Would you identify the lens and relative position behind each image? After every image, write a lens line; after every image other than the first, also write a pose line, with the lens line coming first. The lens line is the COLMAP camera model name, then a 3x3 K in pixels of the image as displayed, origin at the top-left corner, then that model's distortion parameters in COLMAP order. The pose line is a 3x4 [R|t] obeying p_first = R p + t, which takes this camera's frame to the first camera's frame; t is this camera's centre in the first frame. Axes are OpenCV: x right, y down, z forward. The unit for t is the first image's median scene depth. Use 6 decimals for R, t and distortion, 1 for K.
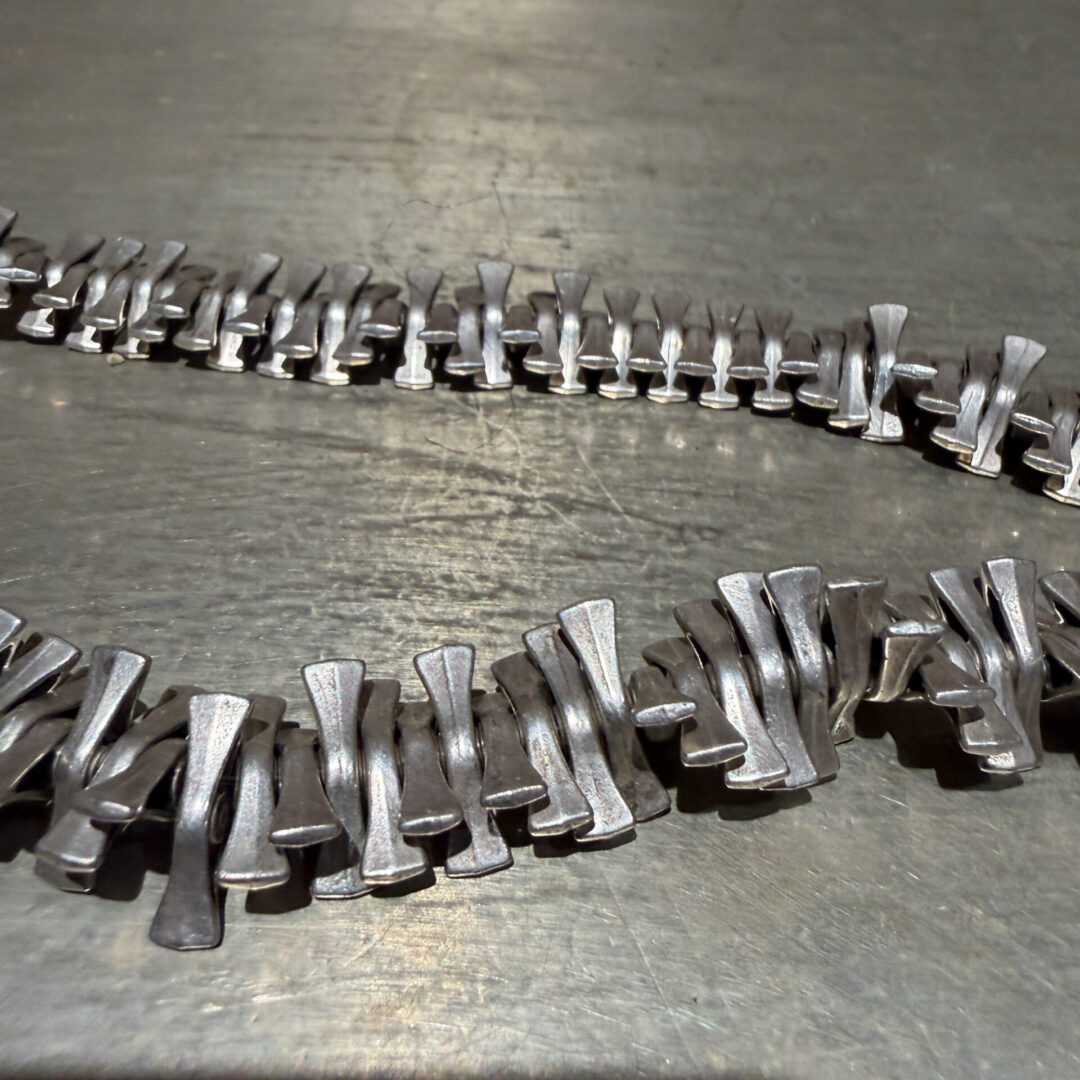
lens RADIAL K [[1001.6, 0, 541.5], [0, 1001.6, 561.6], [0, 0, 1]] dist [0.009503, -0.009885]
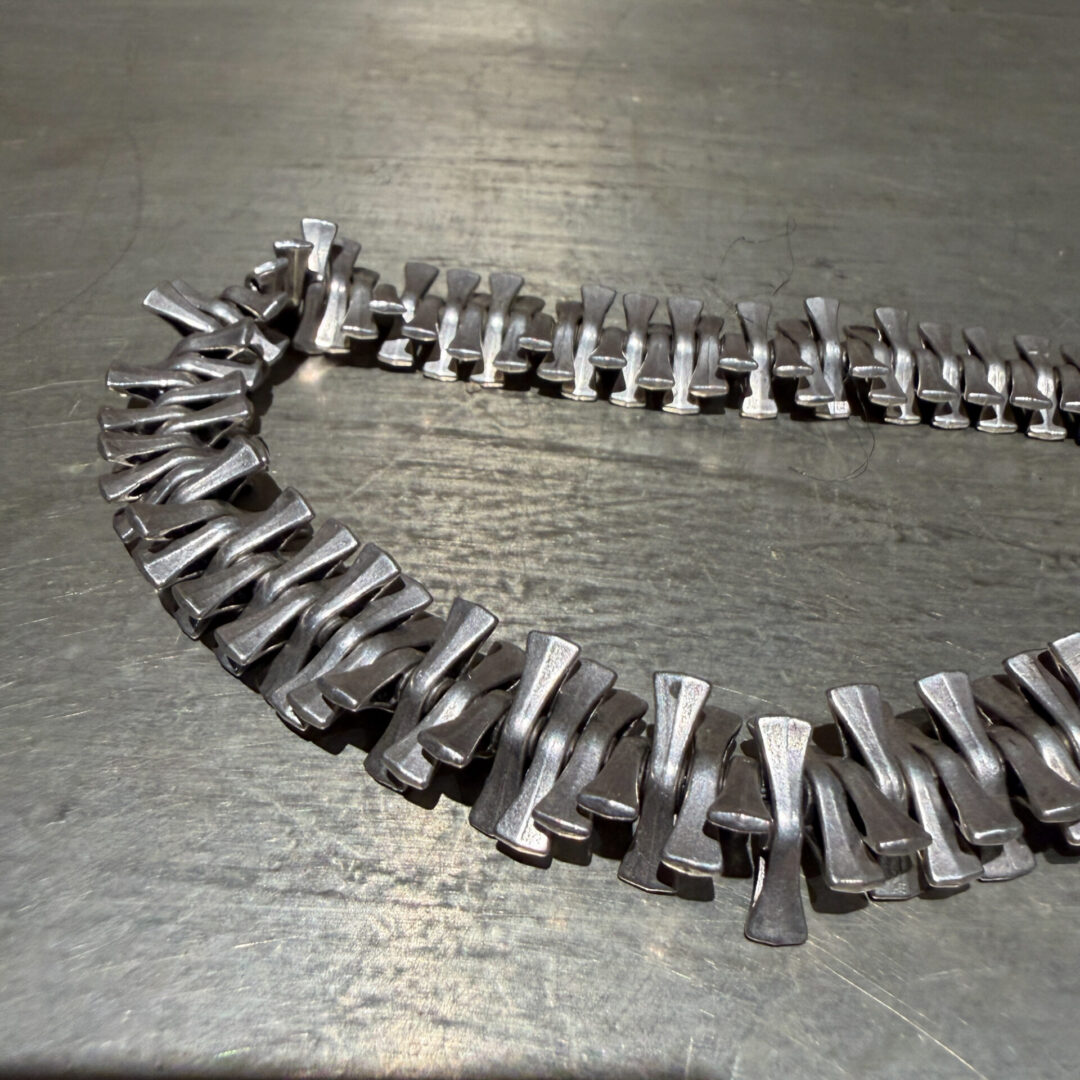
lens RADIAL K [[1001.6, 0, 541.5], [0, 1001.6, 561.6], [0, 0, 1]] dist [0.009503, -0.009885]
pose [[0.999777, 0.005499, 0.020393, -0.380743], [-0.005763, 0.999900, 0.012925, -0.032761], [-0.020320, -0.013039, 0.999708, -0.064011]]
